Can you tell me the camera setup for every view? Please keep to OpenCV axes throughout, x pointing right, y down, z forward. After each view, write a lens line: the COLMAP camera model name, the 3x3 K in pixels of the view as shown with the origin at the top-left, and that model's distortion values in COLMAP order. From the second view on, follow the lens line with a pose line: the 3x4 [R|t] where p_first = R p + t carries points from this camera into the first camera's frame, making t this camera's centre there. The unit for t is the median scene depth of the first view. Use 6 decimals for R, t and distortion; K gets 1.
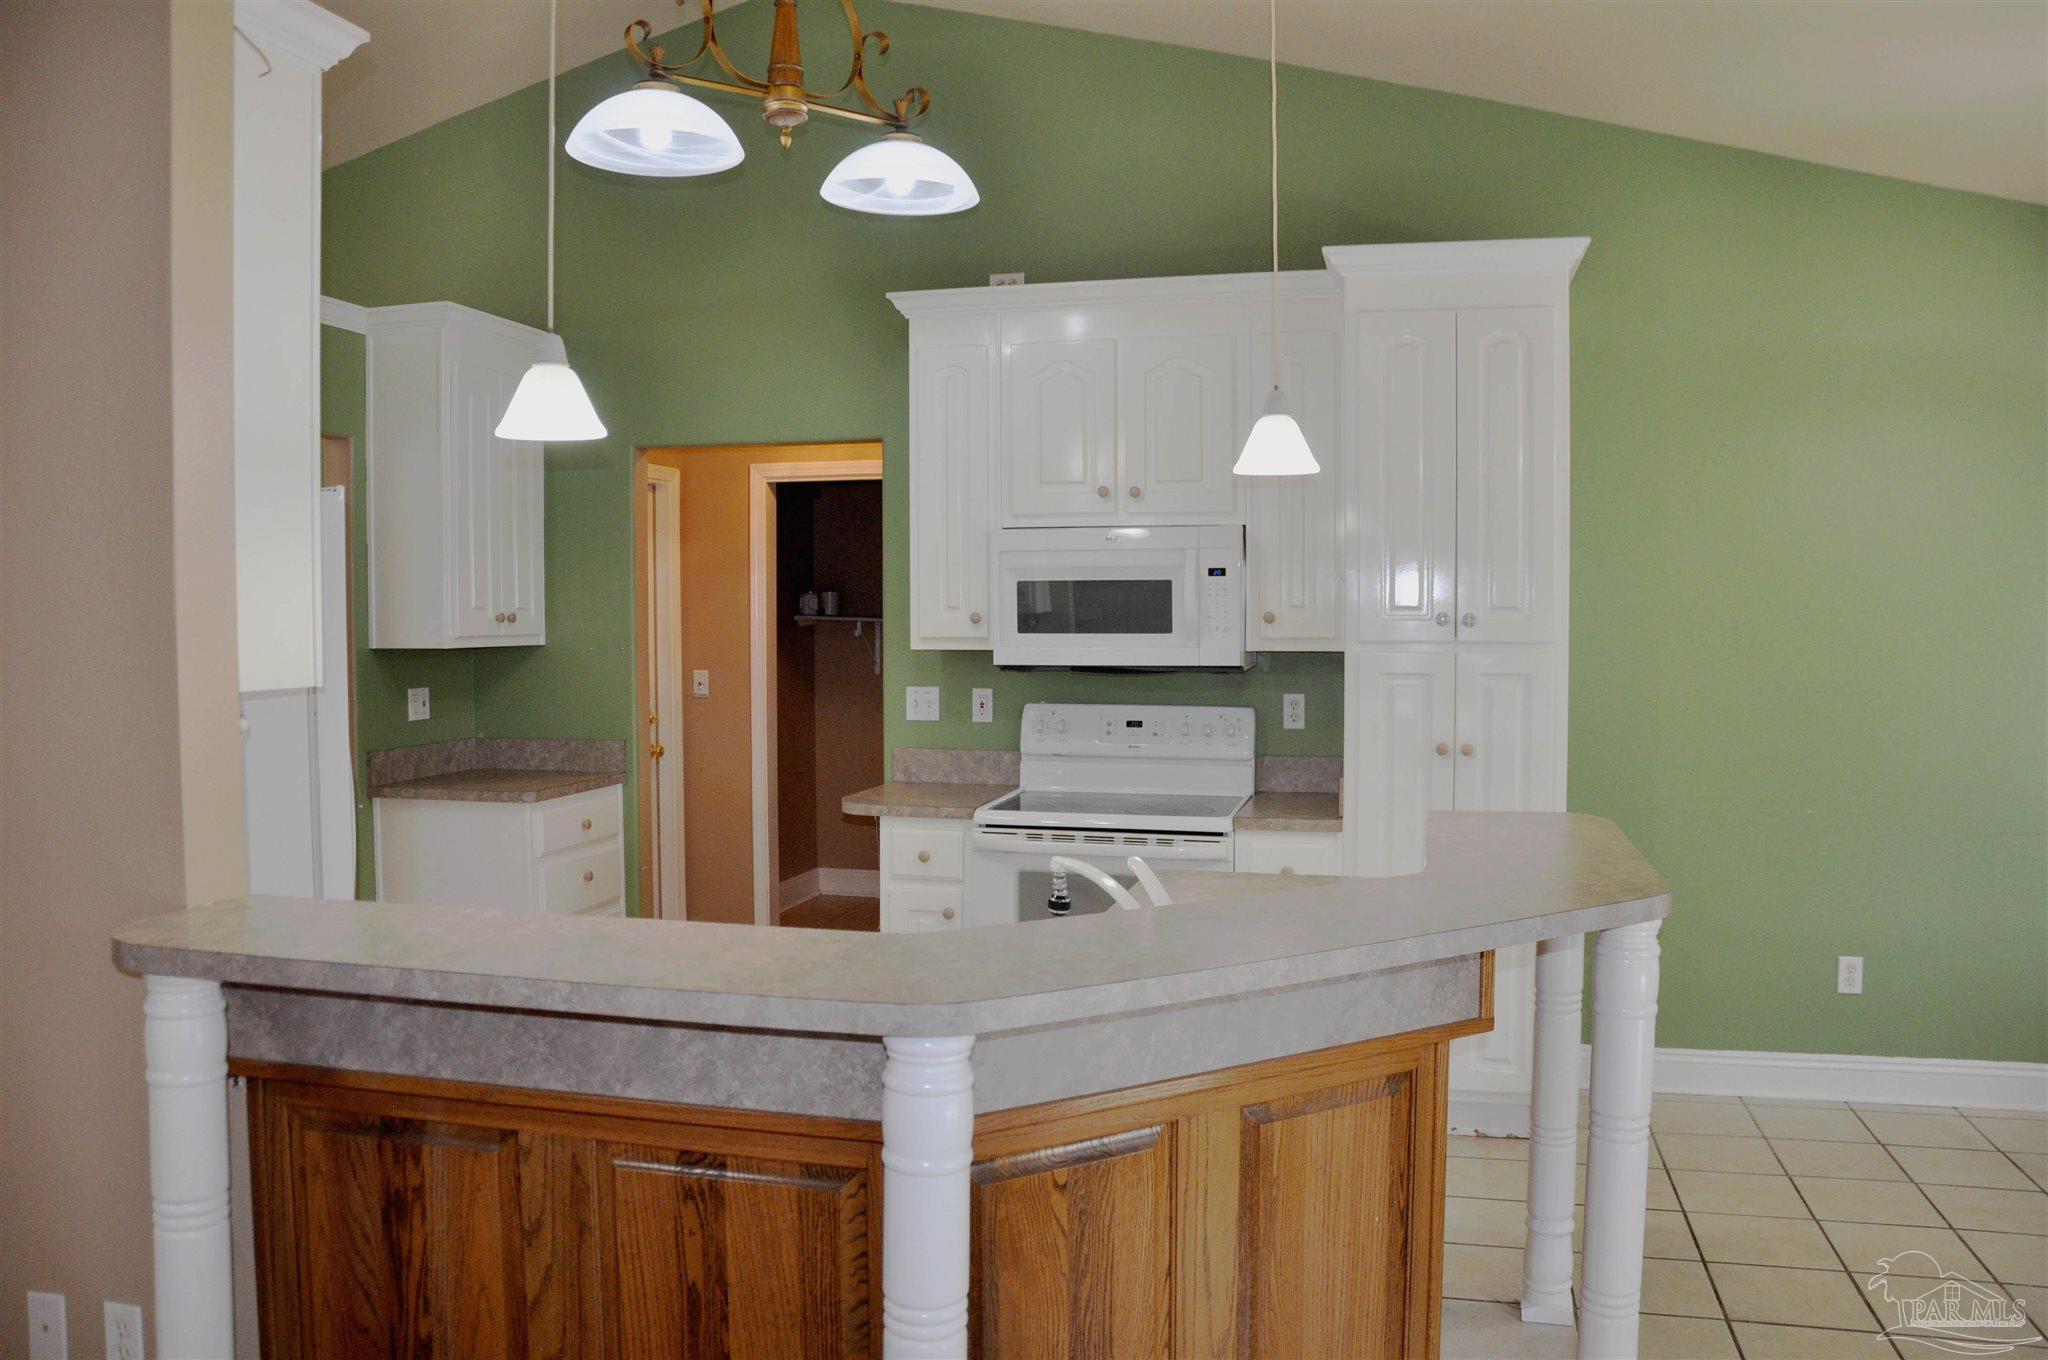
lens RADIAL K [[1592.1, 0, 1026.5], [0, 1592.1, 688.9], [0, 0, 1]] dist [-0.169624, 0.128161]
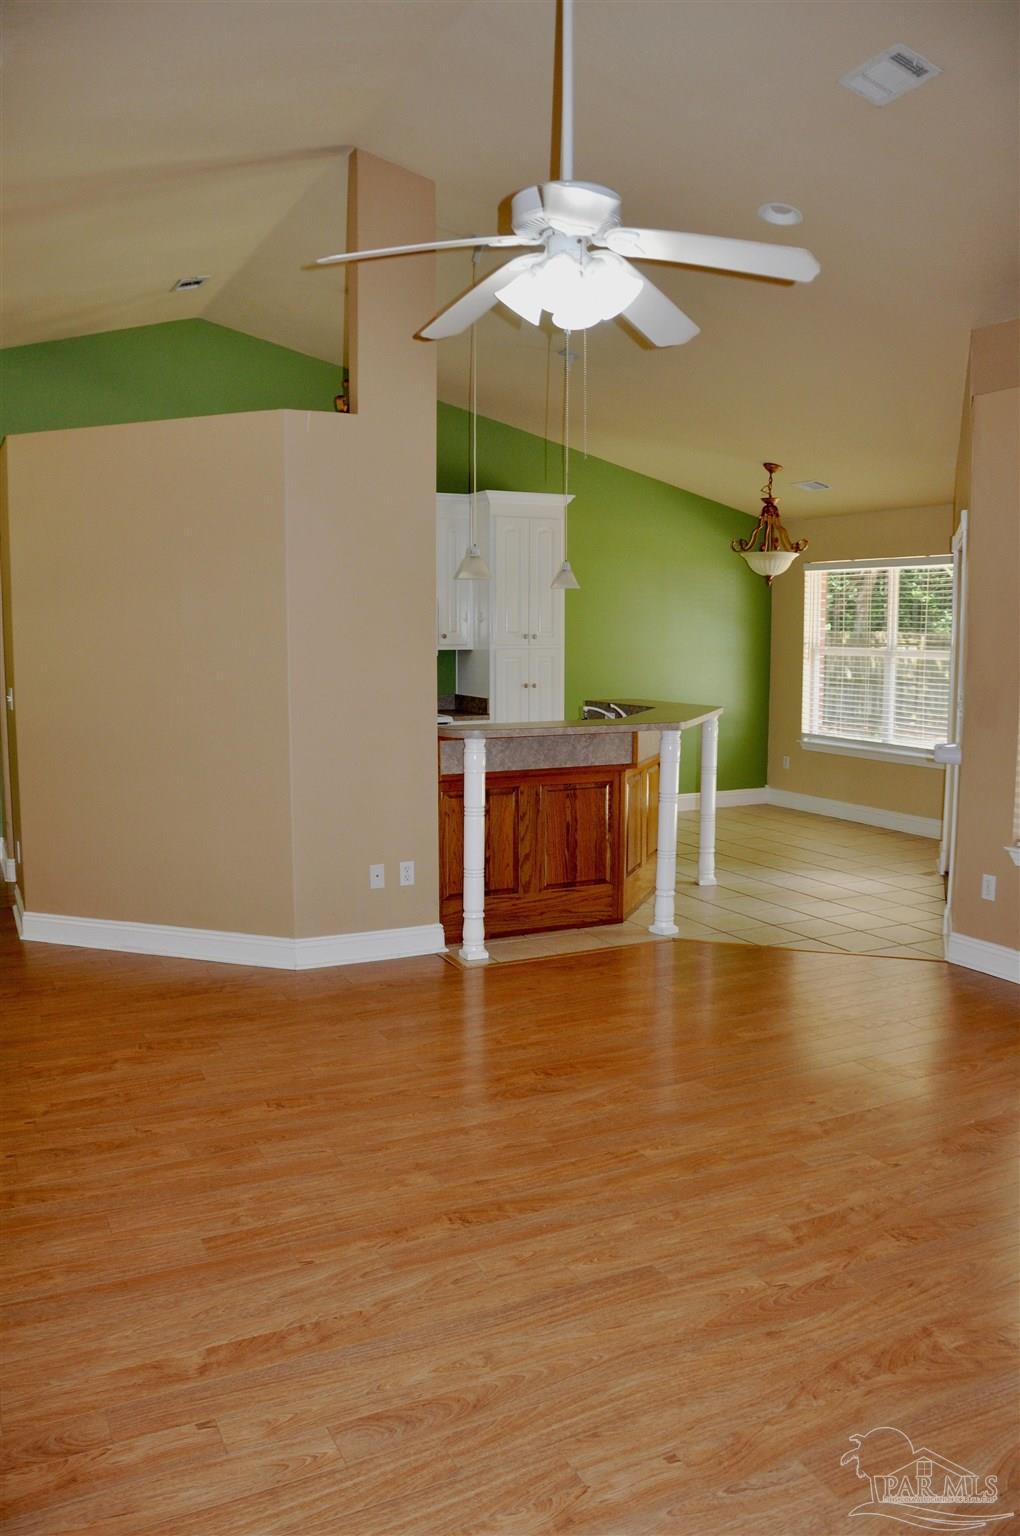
lens RADIAL K [[1194.1, 0, 504.2], [0, 1194.1, 780.4], [0, 0, 1]] dist [-0.169624, 0.128161]
pose [[0.765898, -0.079576, 0.638019, -1.905774], [0.030151, 0.995665, 0.087989, 0.036196], [-0.642255, -0.048154, 0.764977, -0.931511]]
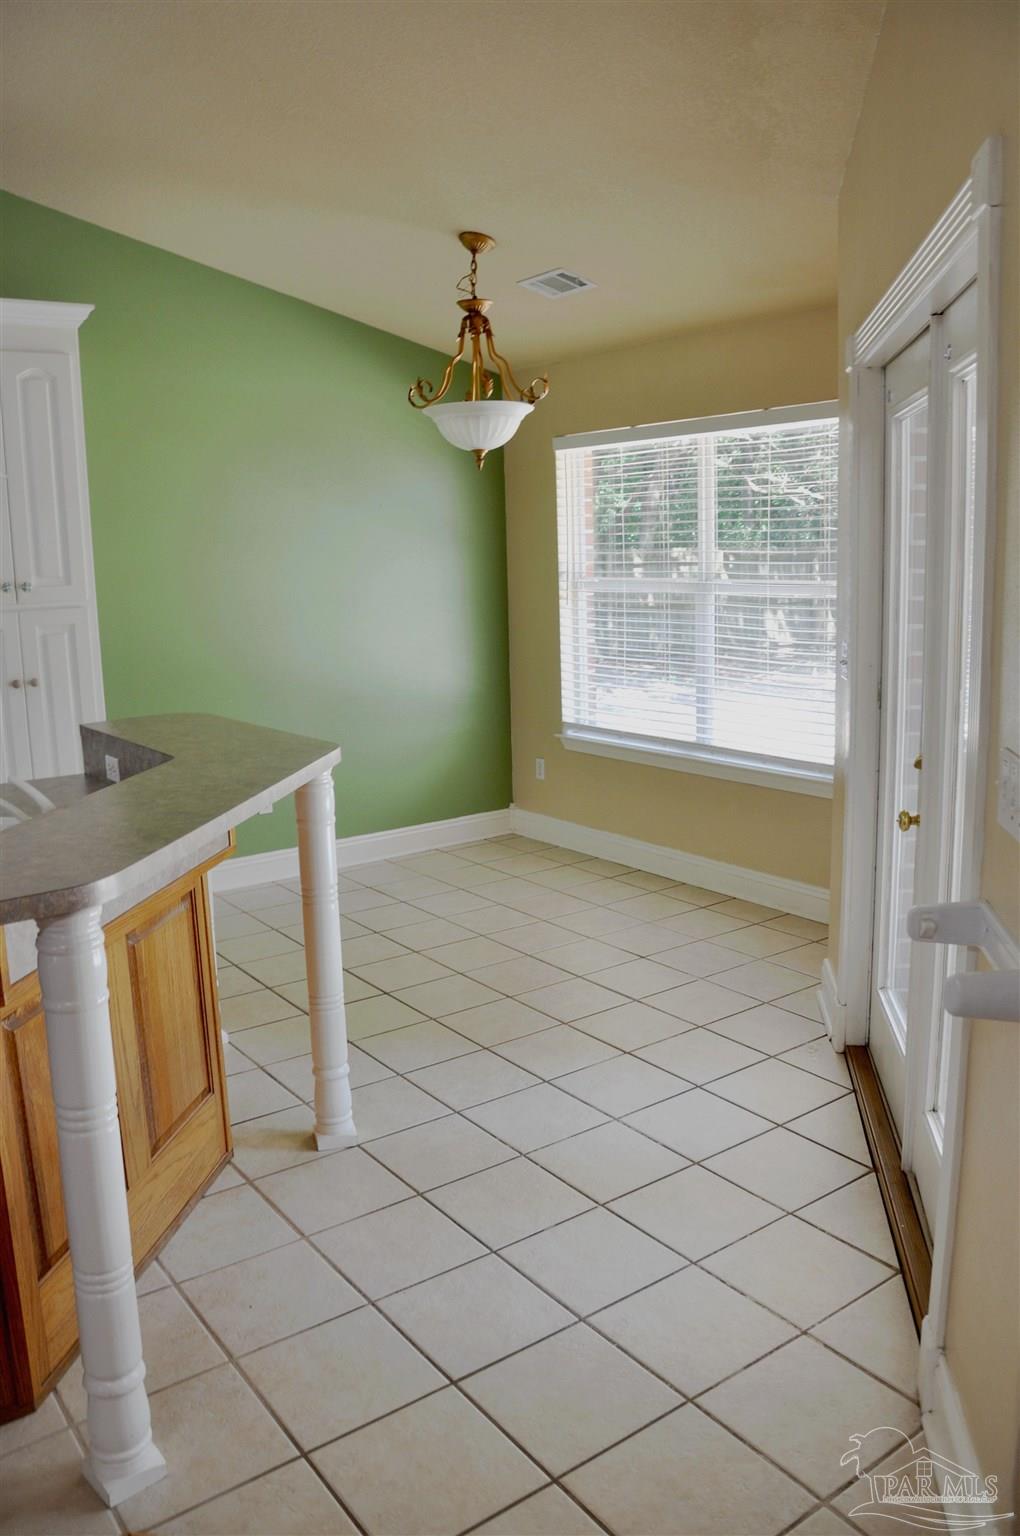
lens RADIAL K [[1194.1, 0, 504.2], [0, 1194.1, 780.4], [0, 0, 1]] dist [-0.169624, 0.128161]
pose [[0.642611, -0.161054, 0.749074, -0.411194], [0.062408, 0.985412, 0.158330, -0.020411], [-0.763647, -0.054996, 0.643288, 0.058450]]
